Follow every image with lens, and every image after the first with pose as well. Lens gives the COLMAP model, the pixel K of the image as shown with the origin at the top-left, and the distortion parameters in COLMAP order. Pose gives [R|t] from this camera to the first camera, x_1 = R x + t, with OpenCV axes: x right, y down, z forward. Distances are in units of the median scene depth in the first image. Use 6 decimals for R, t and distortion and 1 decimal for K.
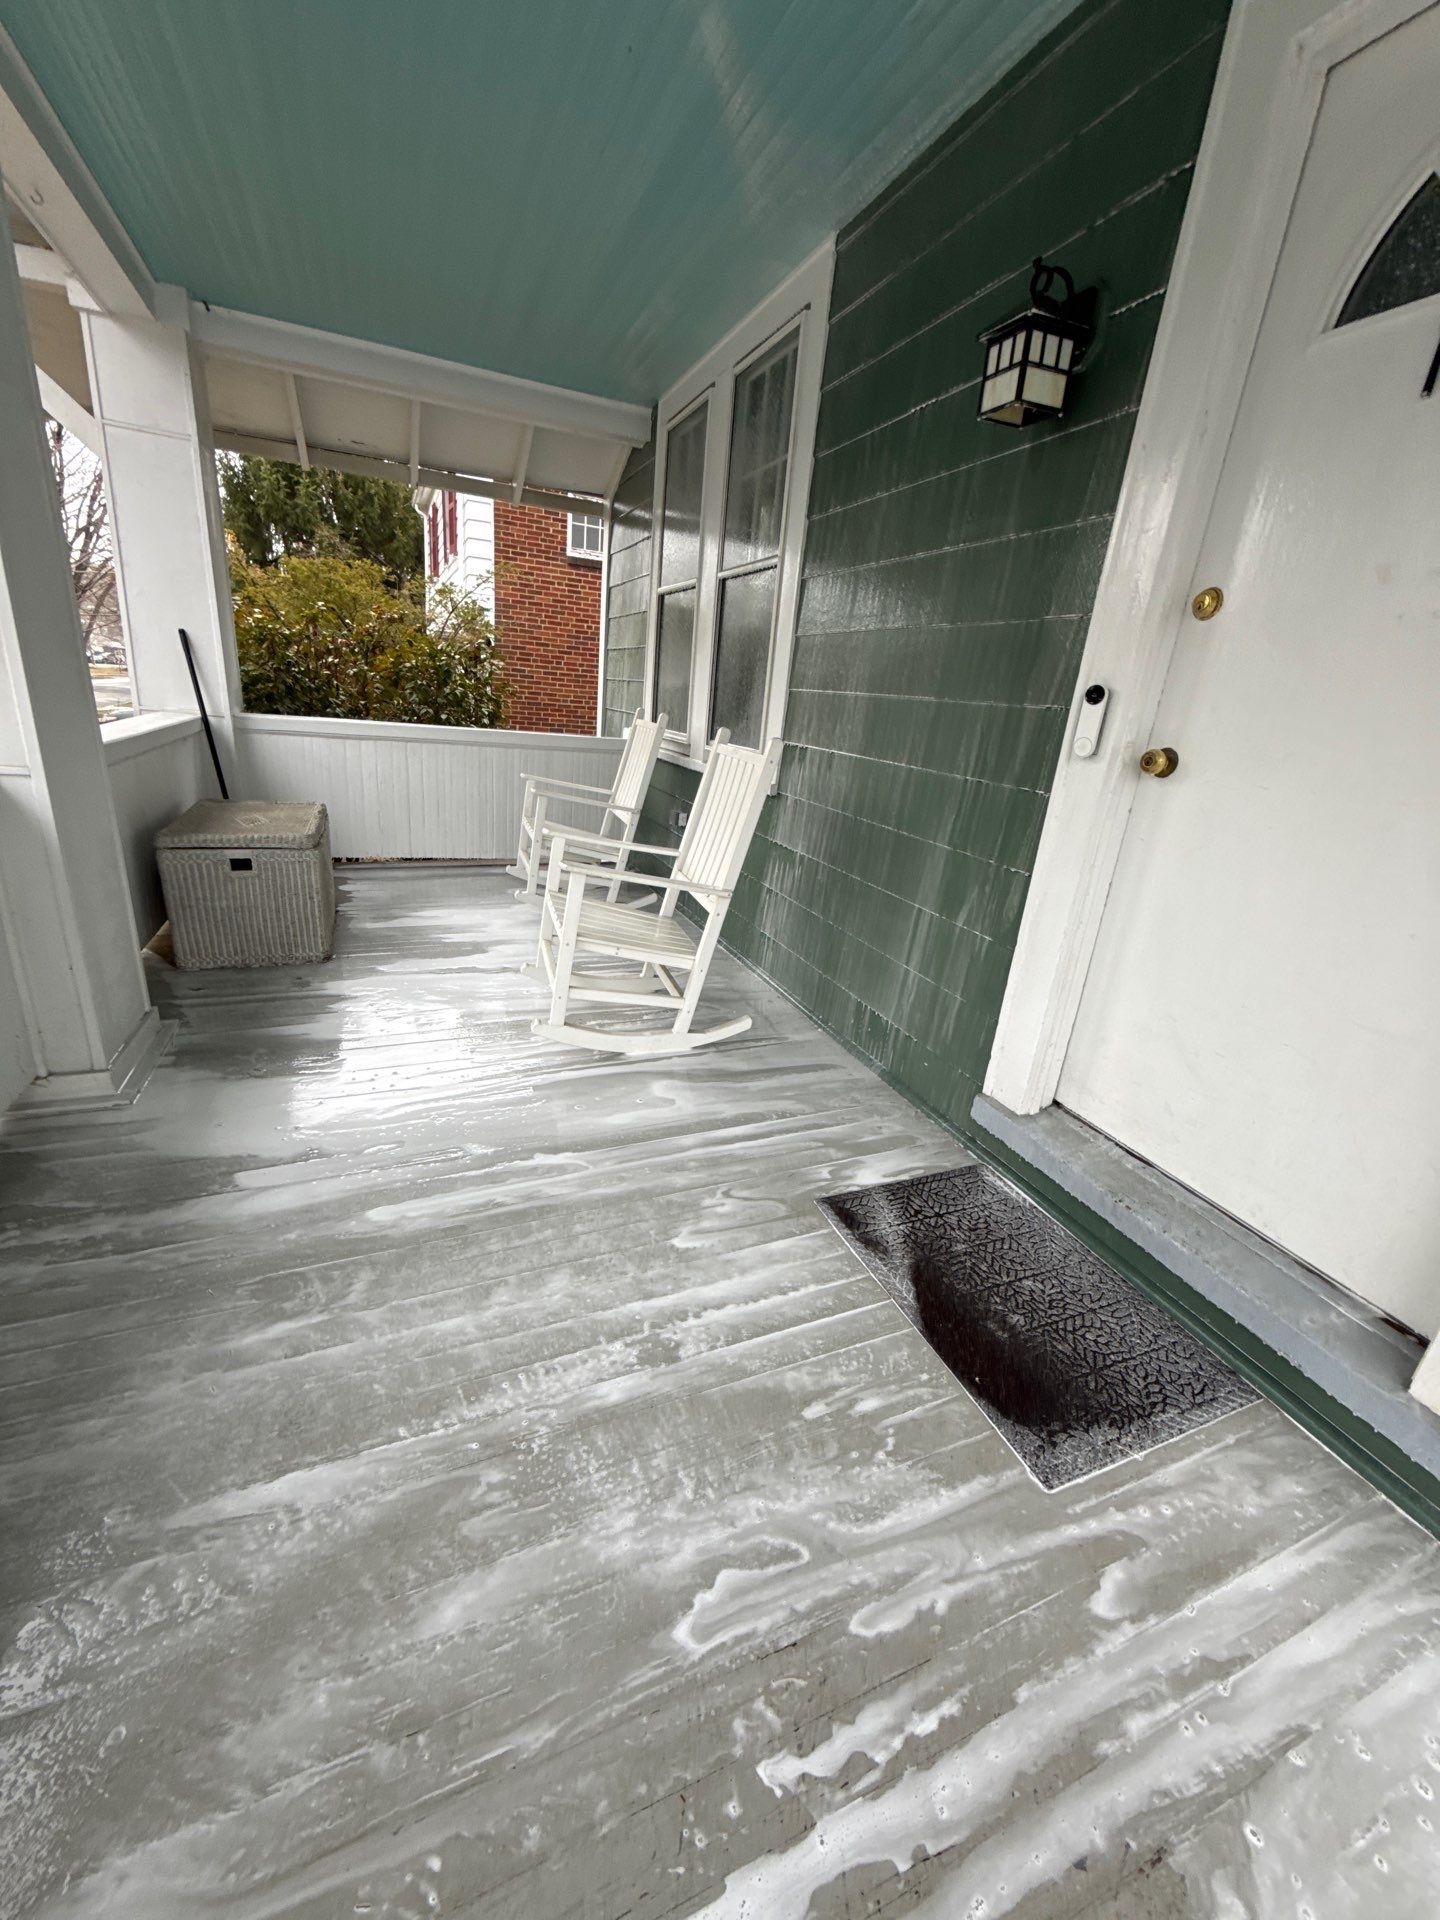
lens RADIAL K [[755.4, 0, 720.0], [0, 755.4, 960.0], [0, 0, 1]] dist [-0.001589, 0.000167]
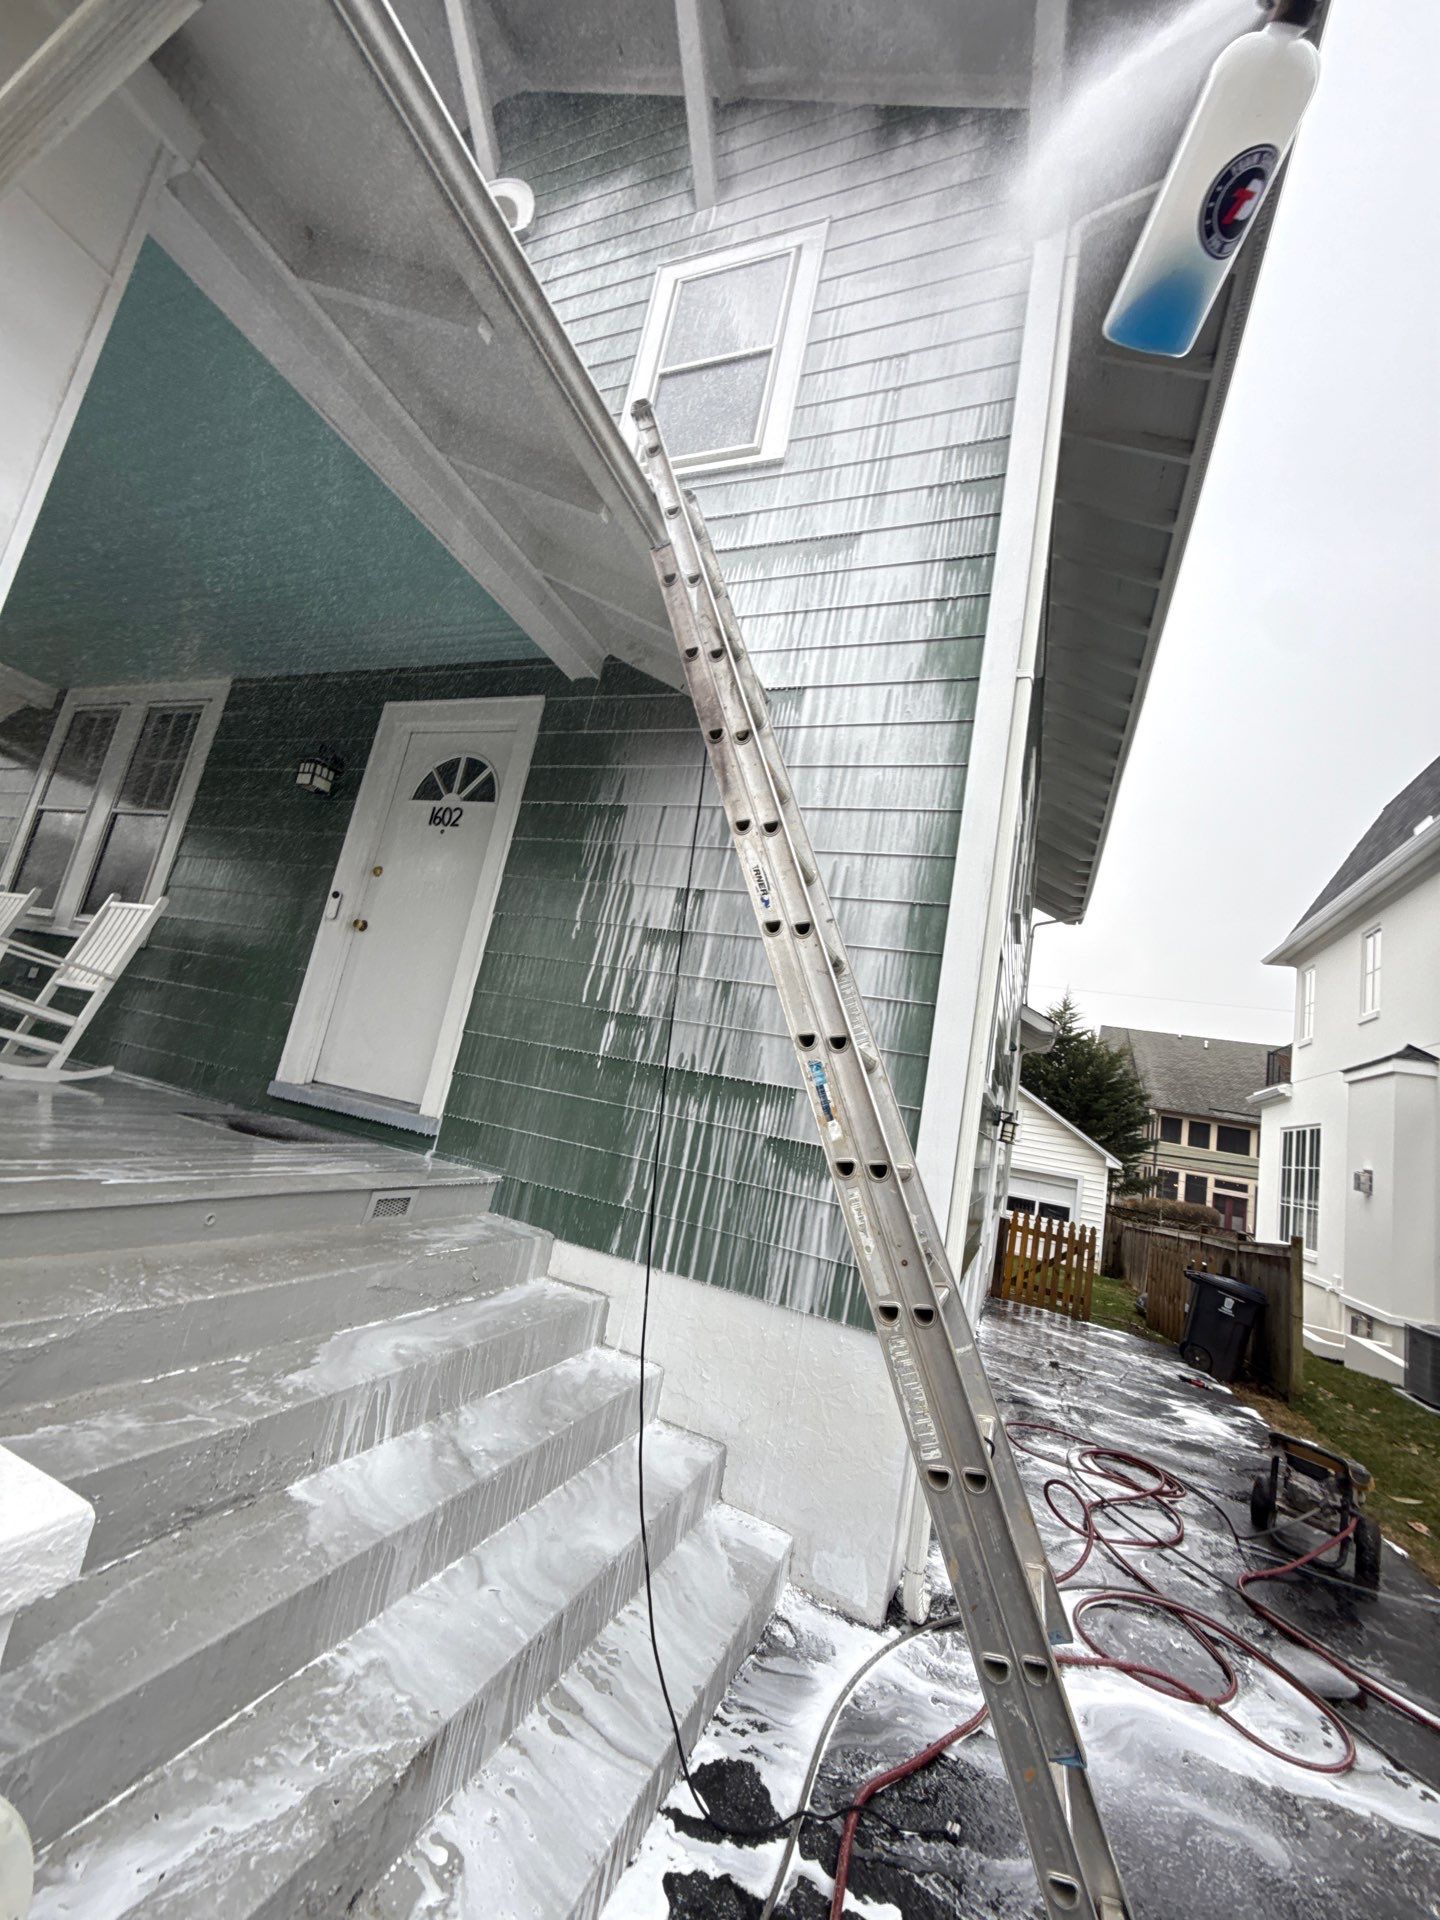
lens RADIAL K [[756.0, 0, 720.1], [0, 756.0, 963.1], [0, 0, 1]] dist [-0.000738, 0.000180]
pose [[0.696047, 0.170786, 0.697388, -0.257121], [0.118732, 0.930547, -0.346389, 0.695231], [-0.708111, 0.323905, 0.627427, -1.108838]]
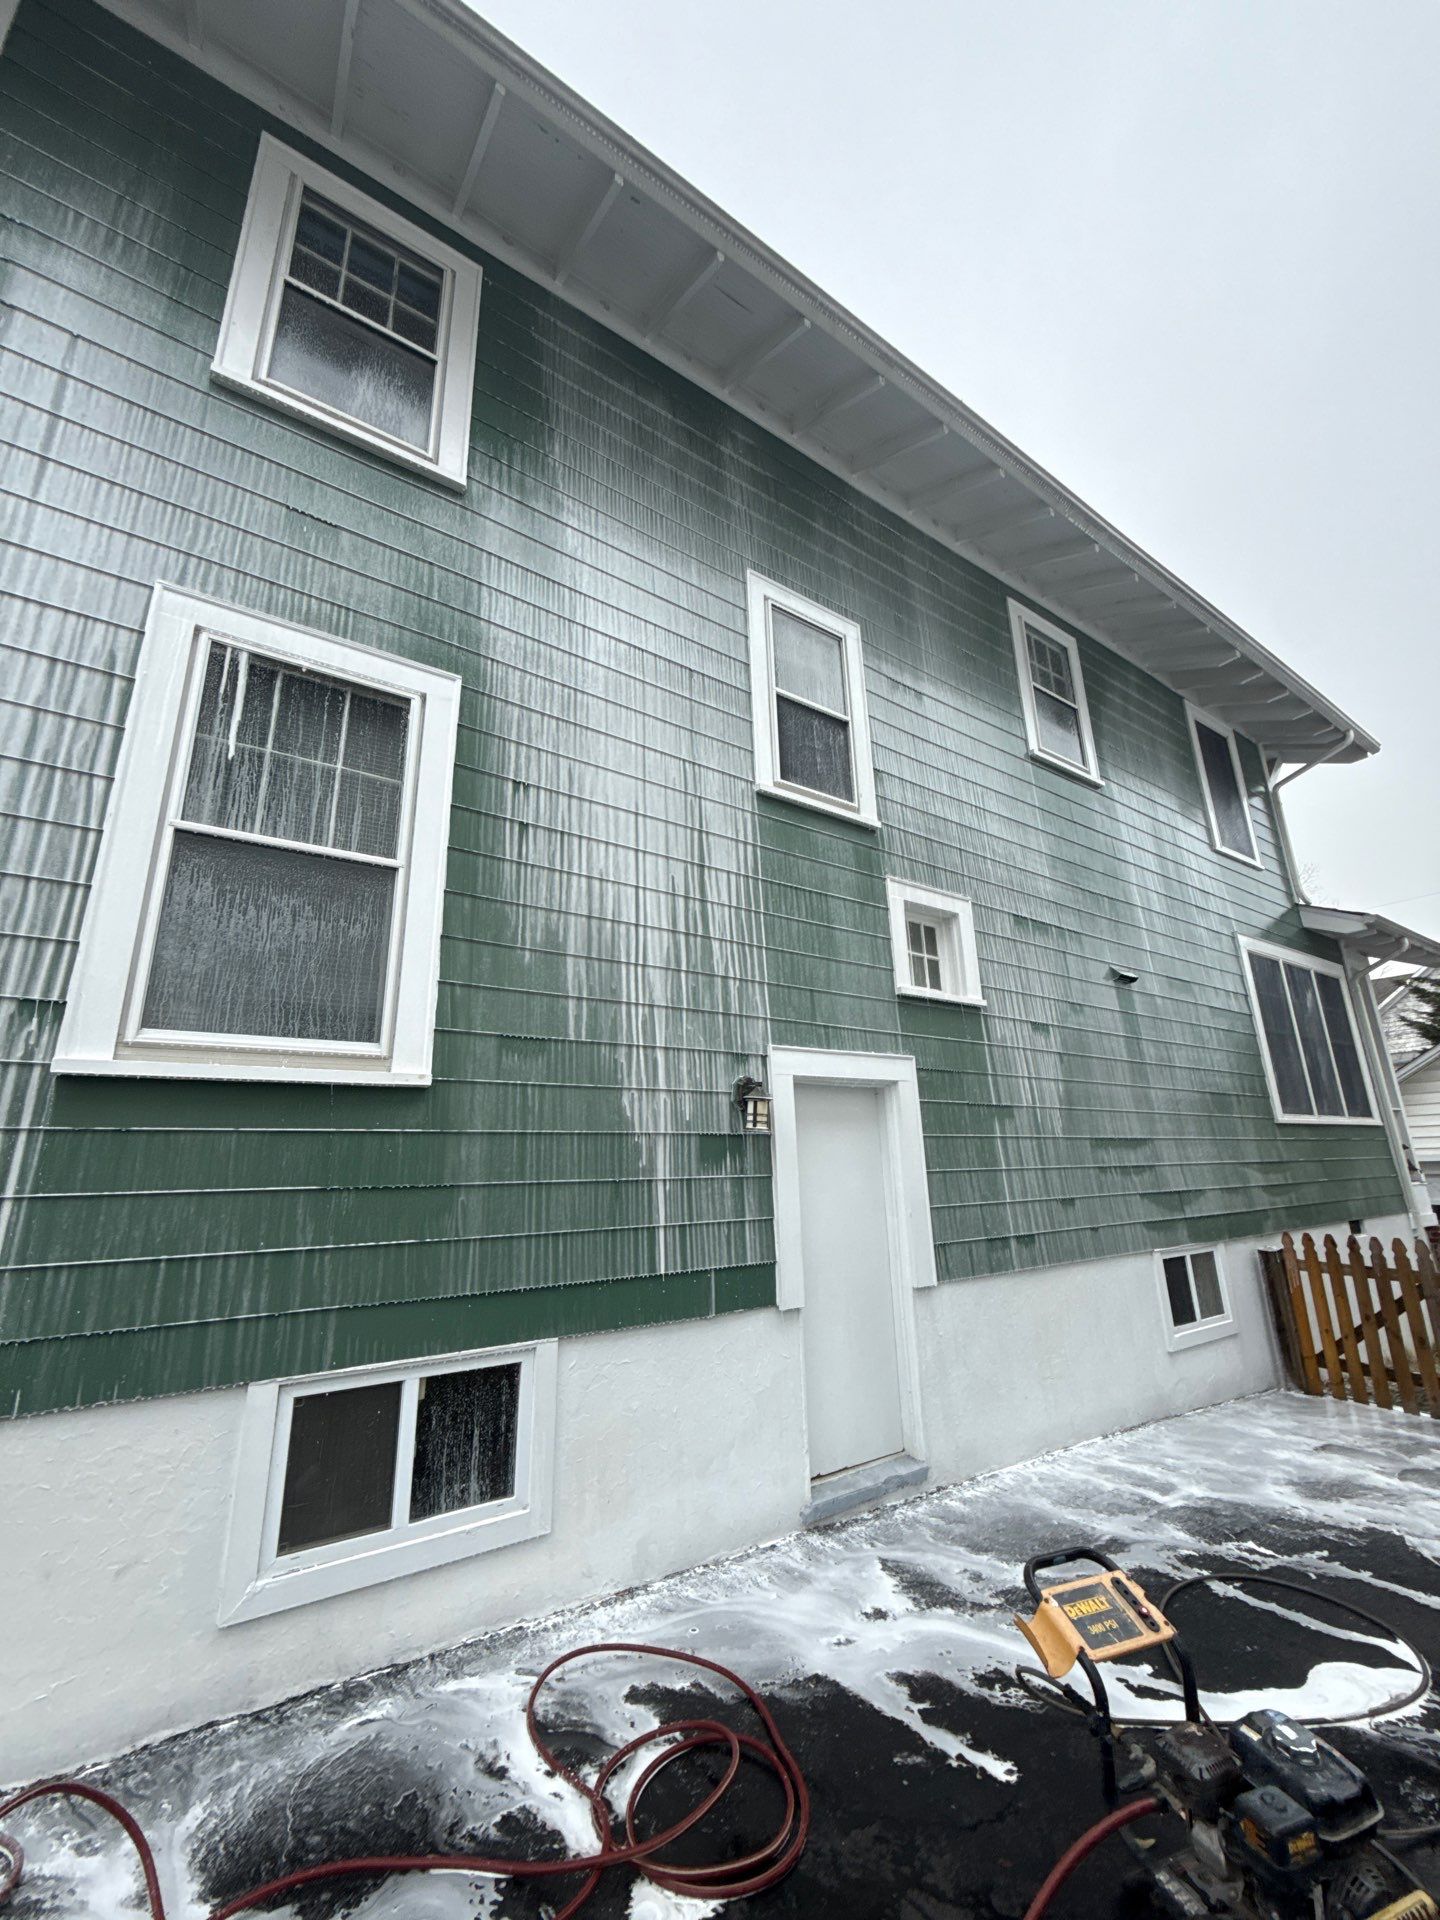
lens RADIAL K [[756.0, 0, 720.1], [0, 756.0, 963.1], [0, 0, 1]] dist [-0.000738, 0.000180]
pose [[0.974710, -0.054552, 0.216712, 2.104975], [0.166515, 0.824044, -0.541501, 1.073395], [-0.149040, 0.563893, 0.812288, -1.494938]]
